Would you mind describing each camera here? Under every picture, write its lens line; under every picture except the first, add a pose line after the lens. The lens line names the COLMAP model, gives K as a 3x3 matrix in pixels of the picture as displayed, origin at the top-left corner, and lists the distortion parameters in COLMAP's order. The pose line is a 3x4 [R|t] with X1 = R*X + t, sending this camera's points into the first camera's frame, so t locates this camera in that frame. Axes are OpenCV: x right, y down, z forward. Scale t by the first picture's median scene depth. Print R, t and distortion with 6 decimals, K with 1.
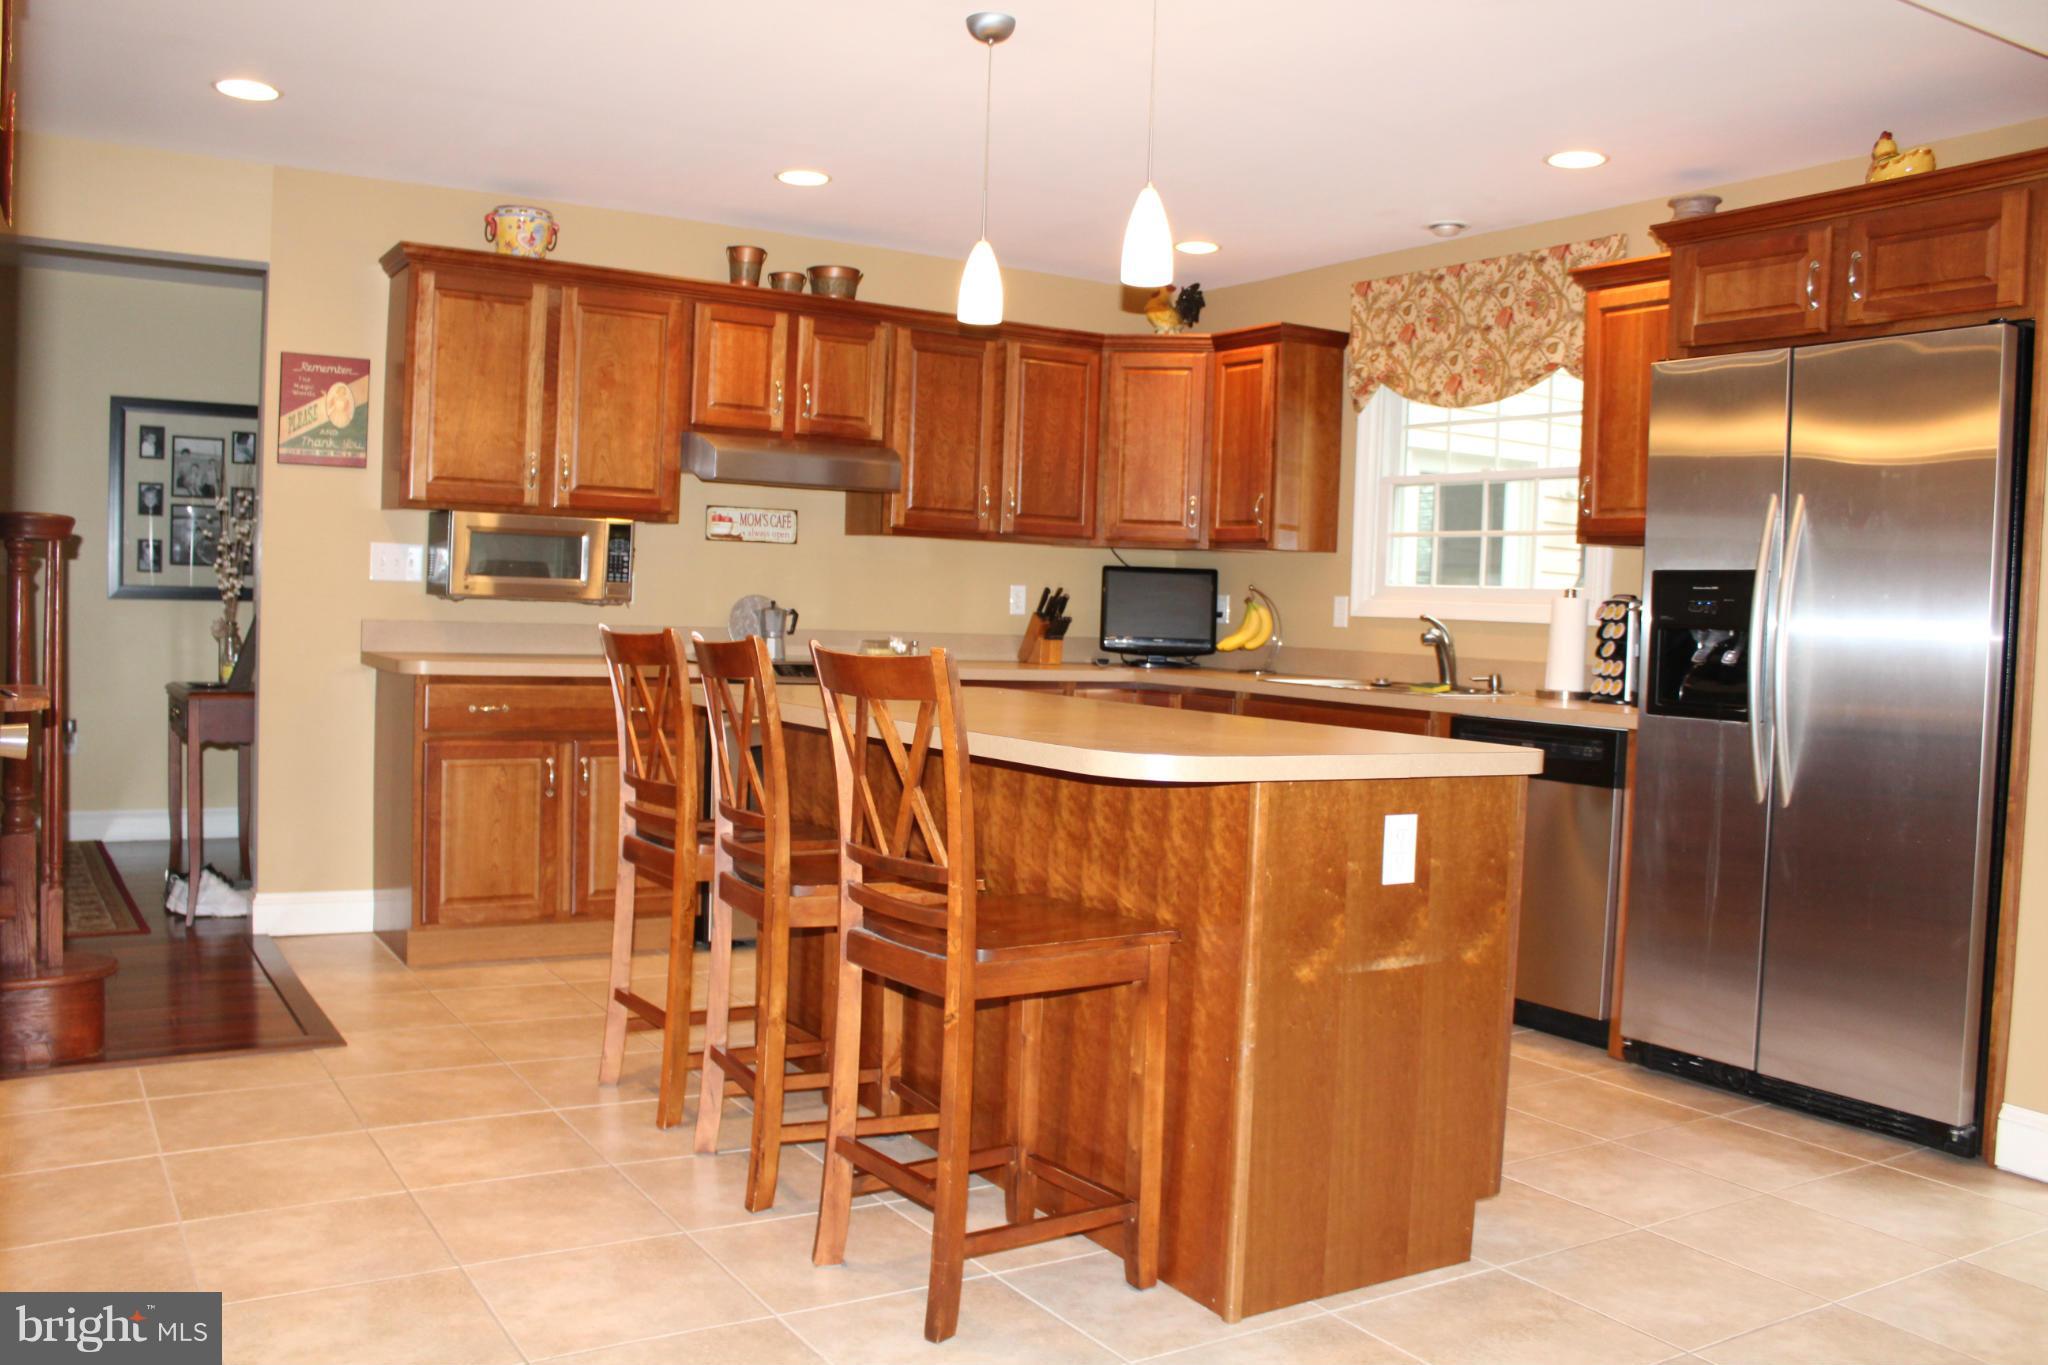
lens RADIAL K [[1716.0, 0, 993.8], [0, 1716.0, 677.9], [0, 0, 1]] dist [-0.168671, 0.151732]
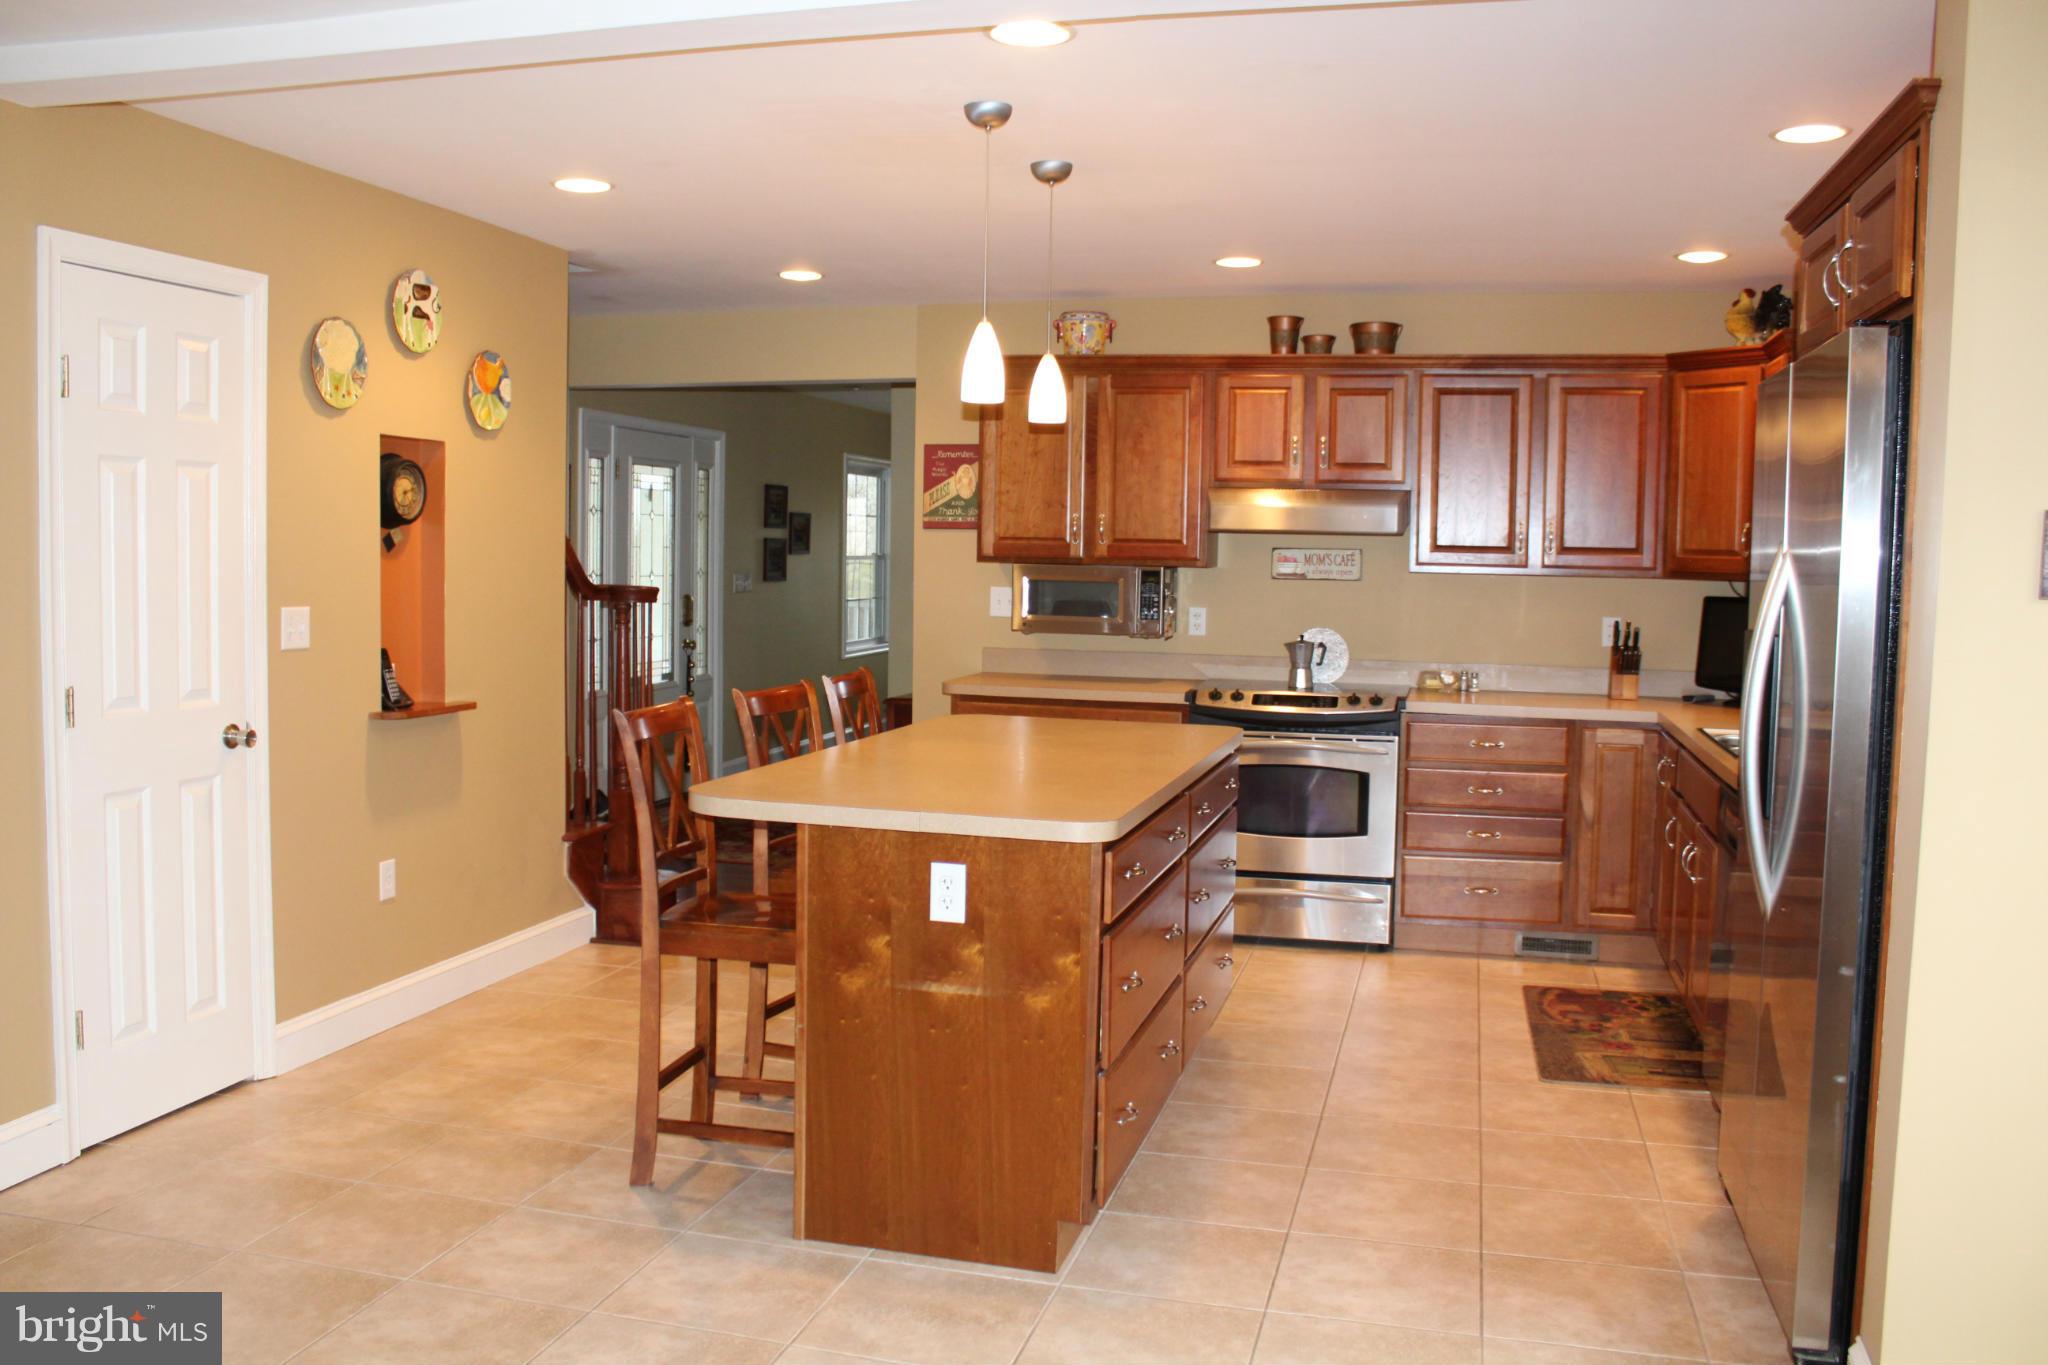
lens RADIAL K [[1716.0, 0, 993.8], [0, 1716.0, 677.9], [0, 0, 1]] dist [-0.168671, 0.151732]
pose [[0.678550, 0.030823, -0.733907, 0.601784], [-0.022814, 0.999522, 0.020886, -0.039350], [0.734200, 0.002571, 0.678928, 0.116391]]
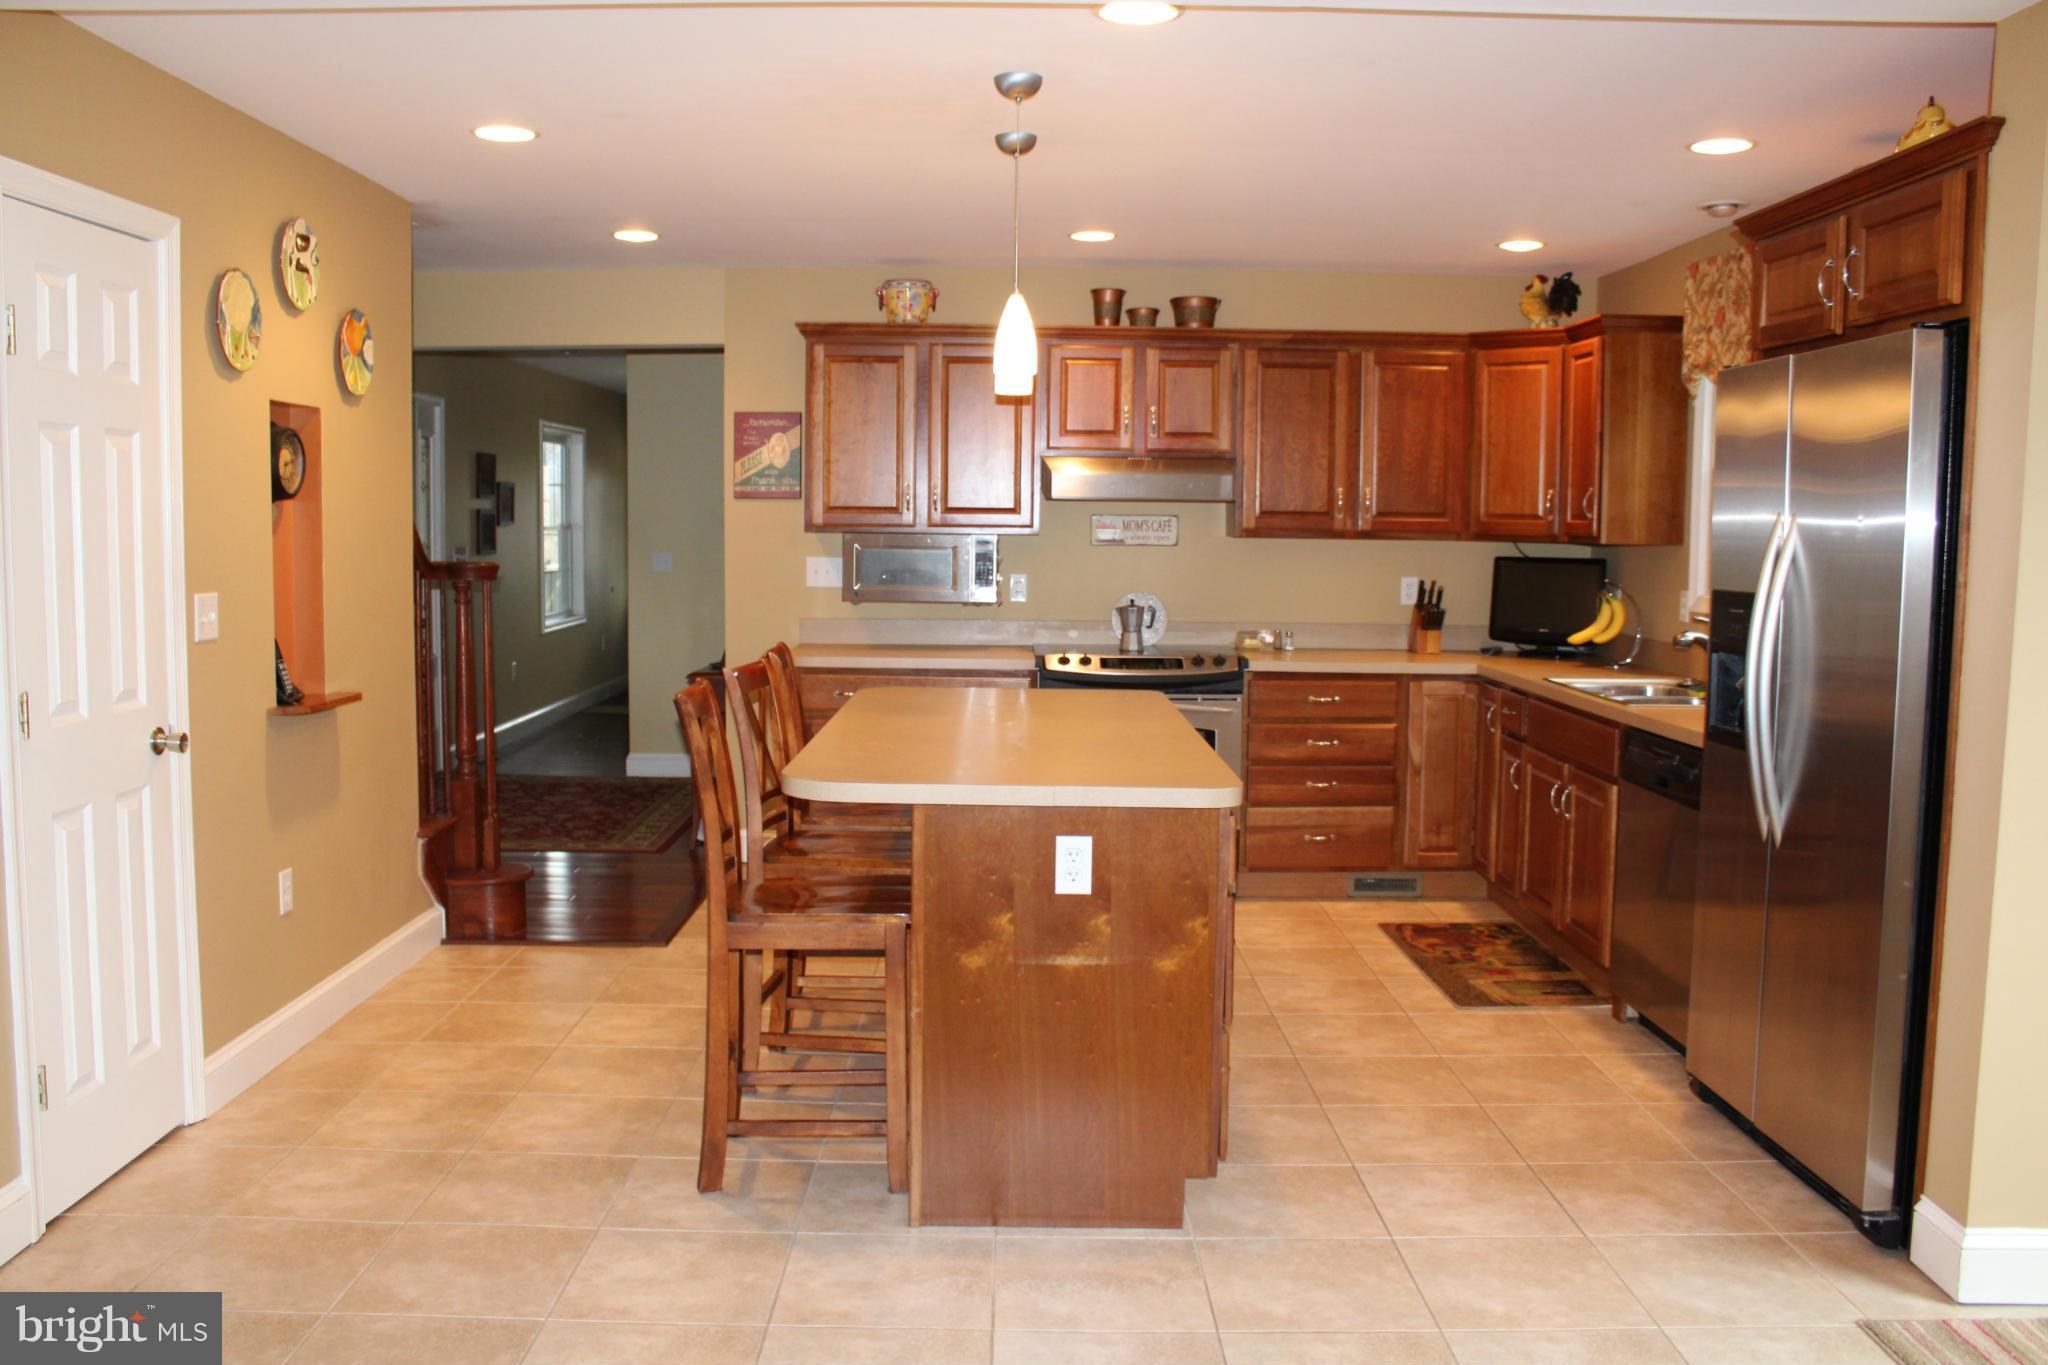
lens RADIAL K [[1716.0, 0, 993.8], [0, 1716.0, 677.9], [0, 0, 1]] dist [-0.168671, 0.151732]
pose [[0.848340, 0.021031, -0.529035, 0.438312], [-0.000655, 0.999252, 0.038673, -0.040523], [0.529452, -0.032461, 0.847719, -0.019546]]
